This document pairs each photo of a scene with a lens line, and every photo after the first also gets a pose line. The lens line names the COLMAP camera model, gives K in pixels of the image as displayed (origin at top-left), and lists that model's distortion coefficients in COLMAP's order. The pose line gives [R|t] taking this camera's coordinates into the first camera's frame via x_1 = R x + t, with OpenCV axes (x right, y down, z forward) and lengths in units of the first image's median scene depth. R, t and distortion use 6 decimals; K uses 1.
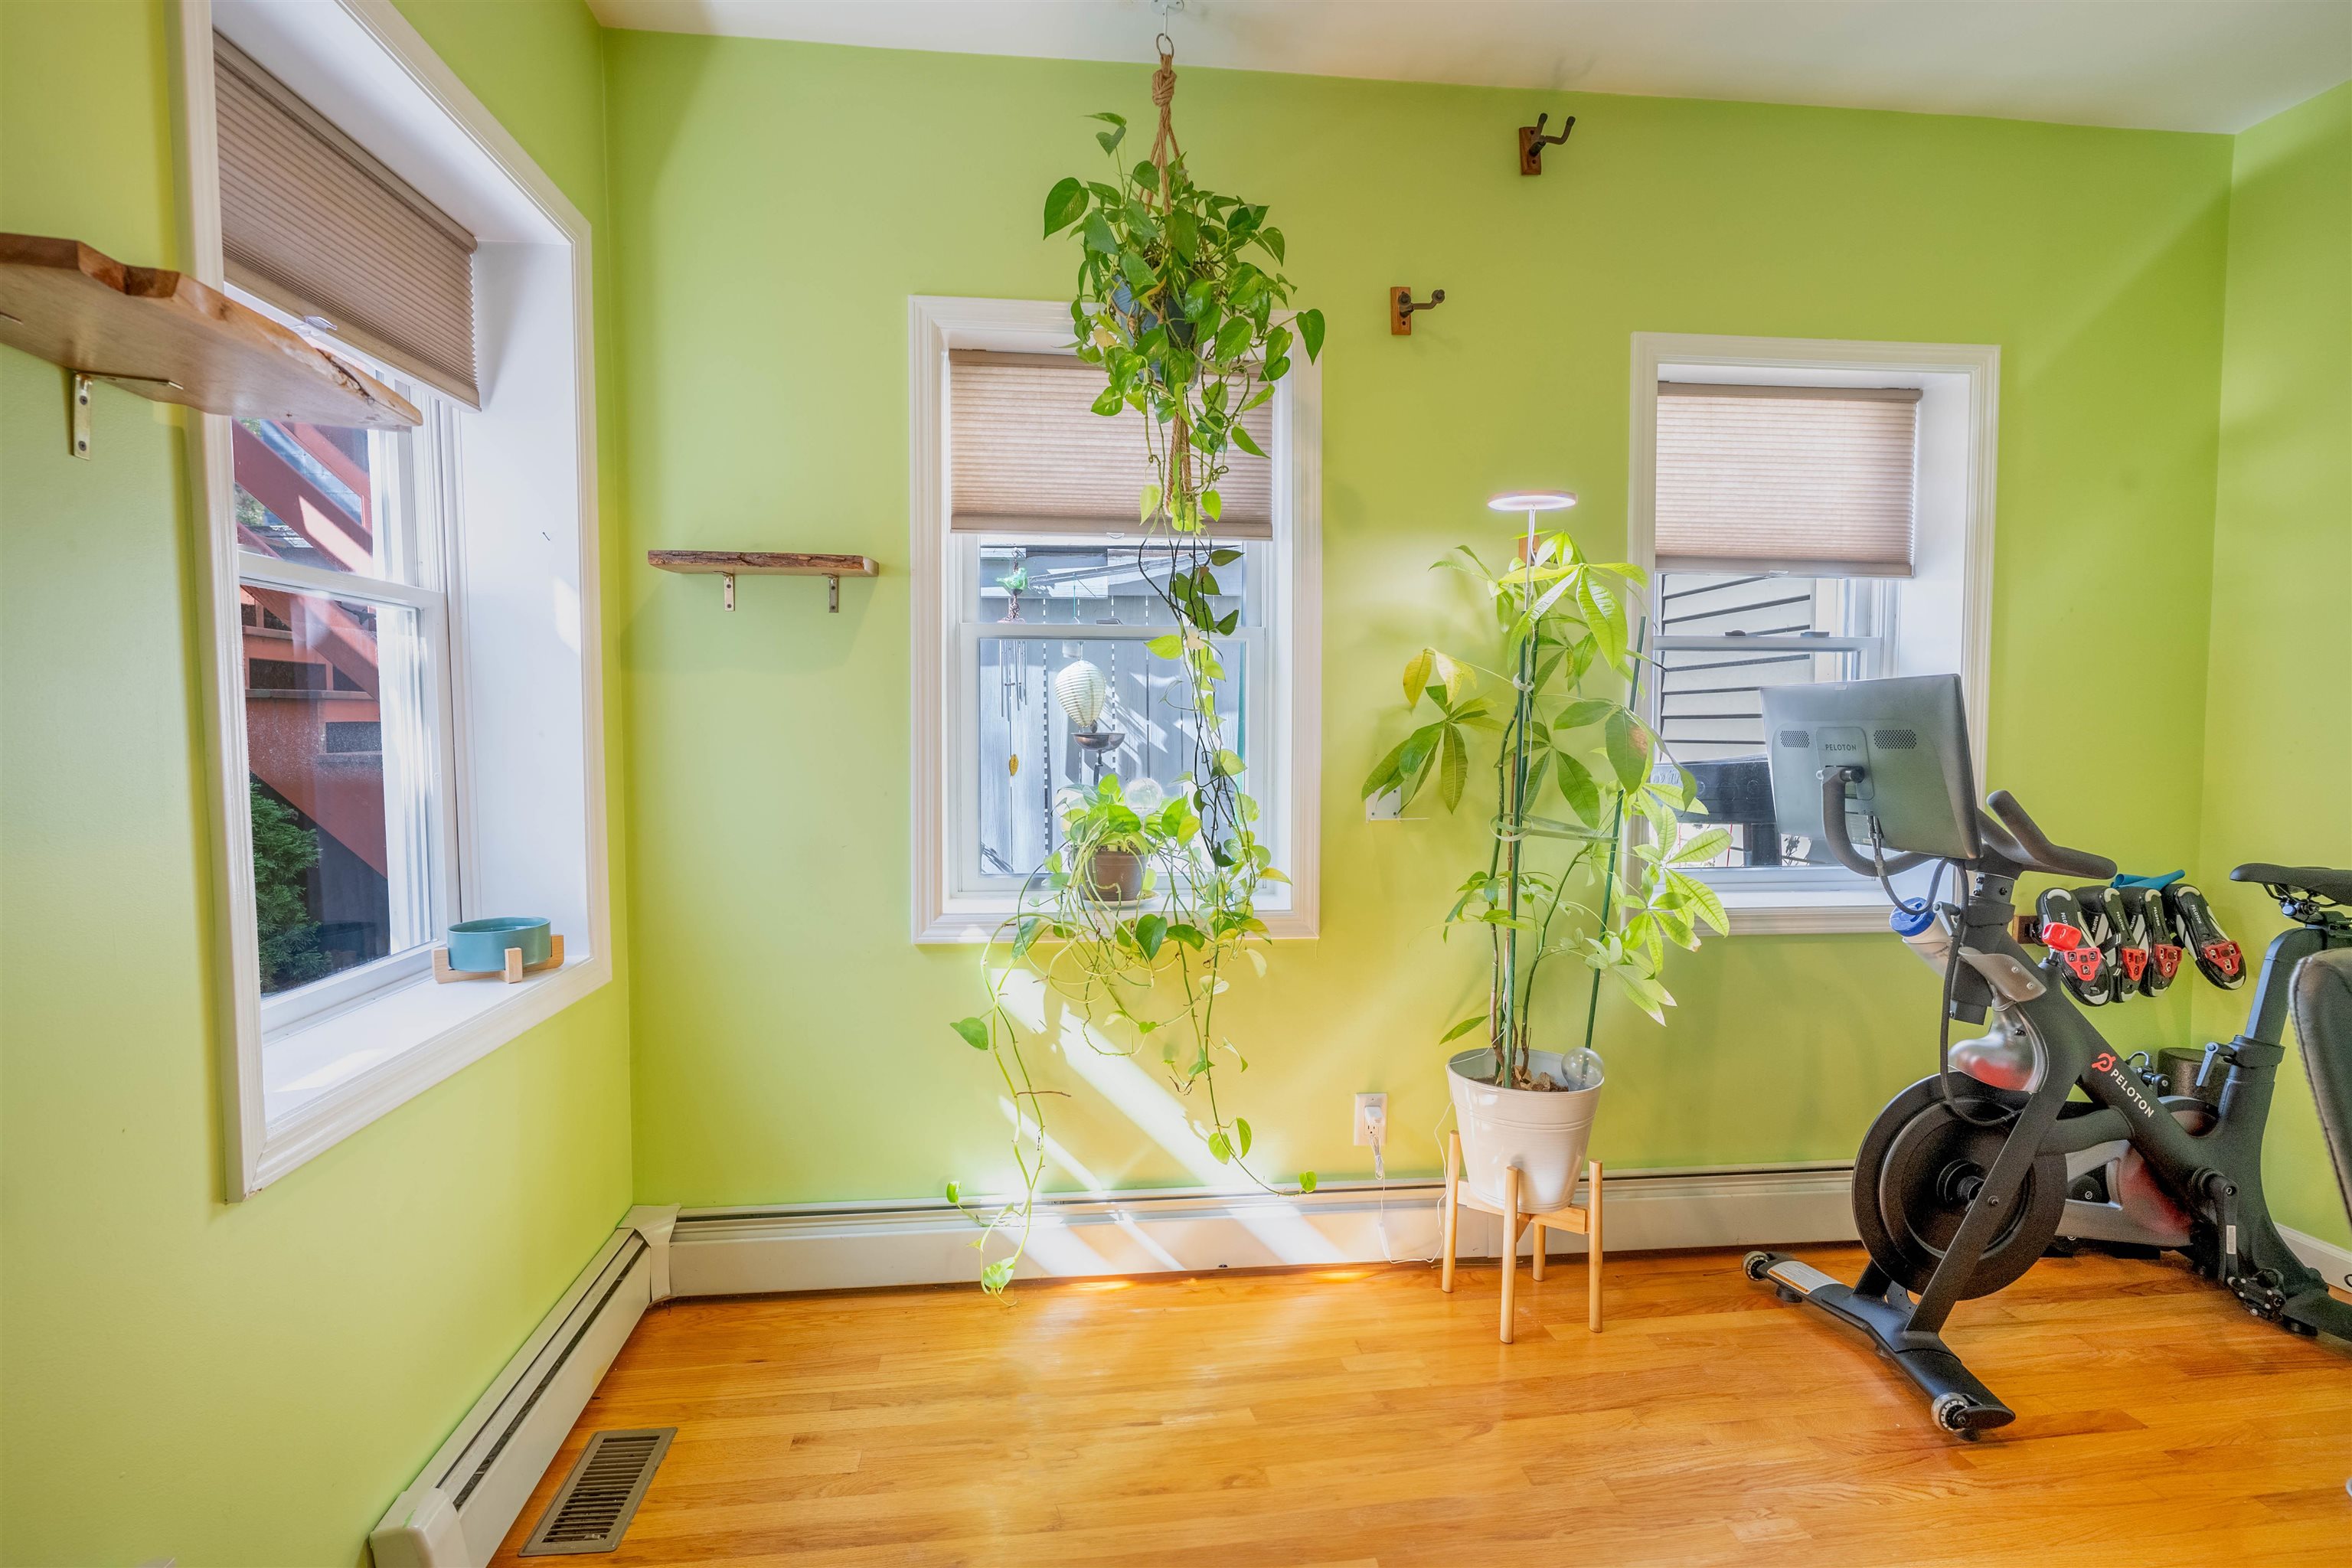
lens RADIAL K [[1139.7, 0, 1177.6], [0, 1139.7, 777.2], [0, 0, 1]] dist [0.001290, 0.002318]
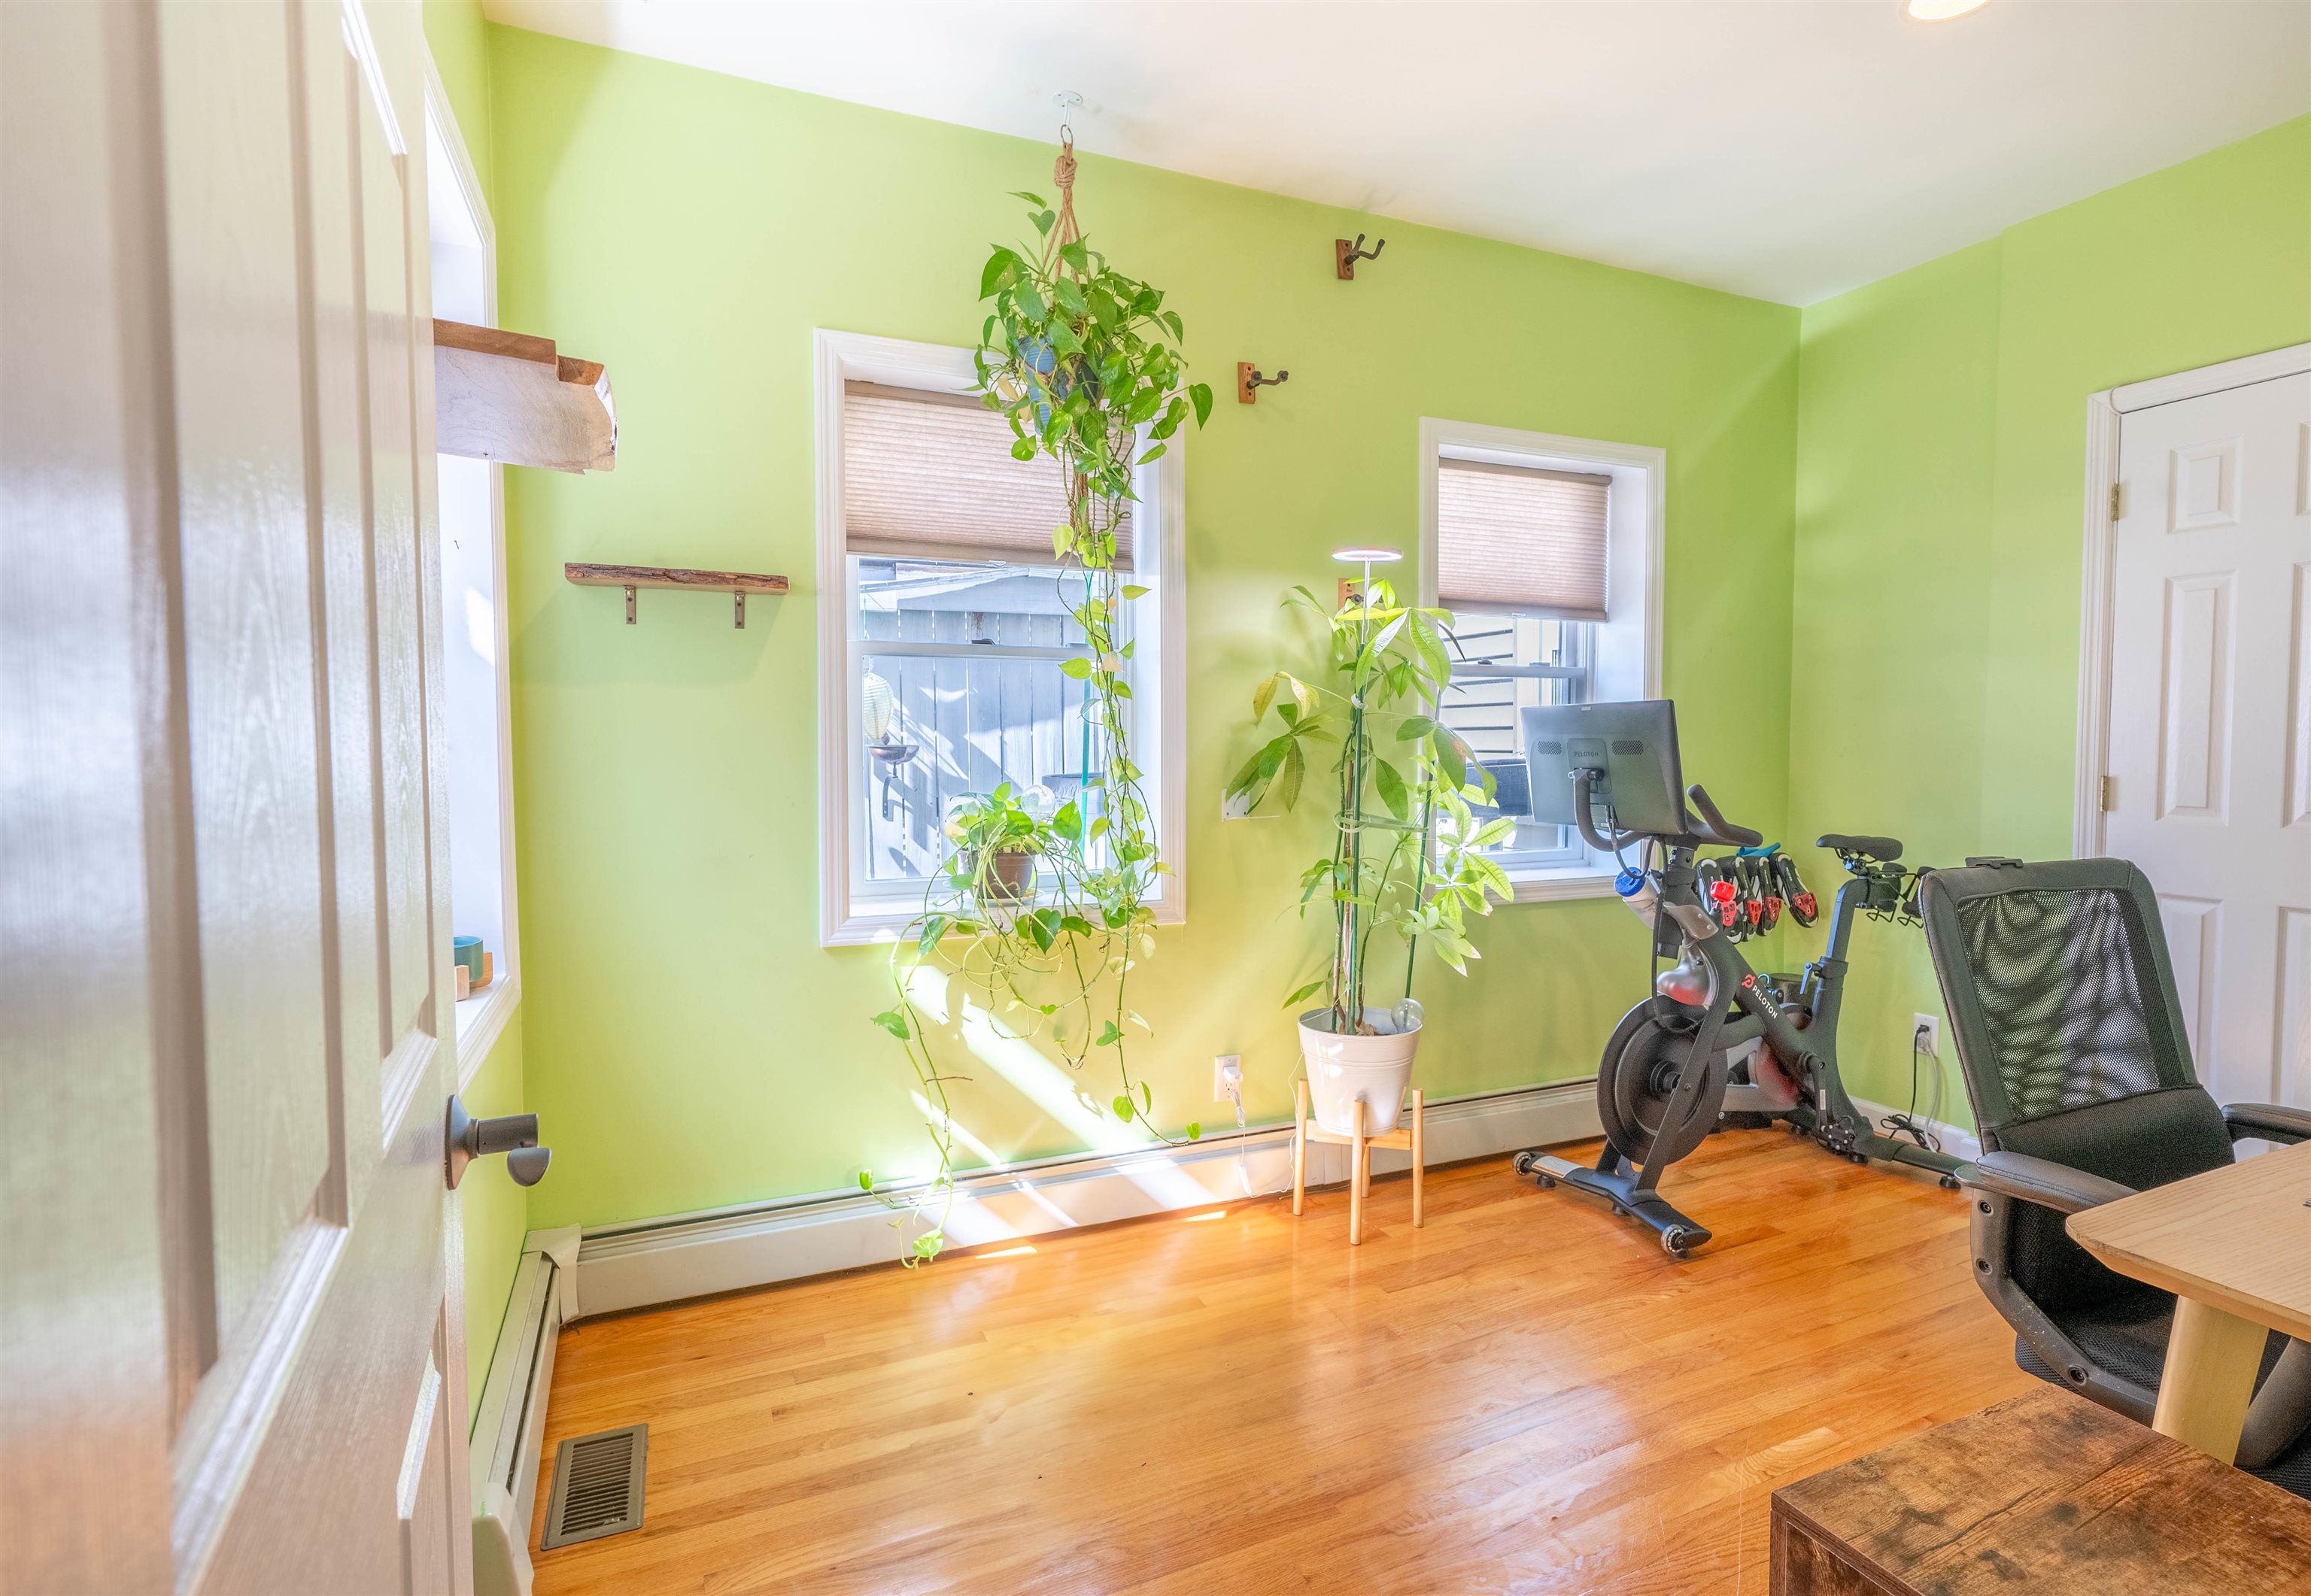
lens RADIAL K [[1215.5, 0, 1160.8], [0, 1215.5, 795.3], [0, 0, 1]] dist [-0.001102, 0.004100]
pose [[0.950708, -0.016586, 0.309645, -0.290982], [0.015927, 0.999862, 0.004657, 0.006641], [-0.309679, 0.000504, 0.950841, -0.162642]]
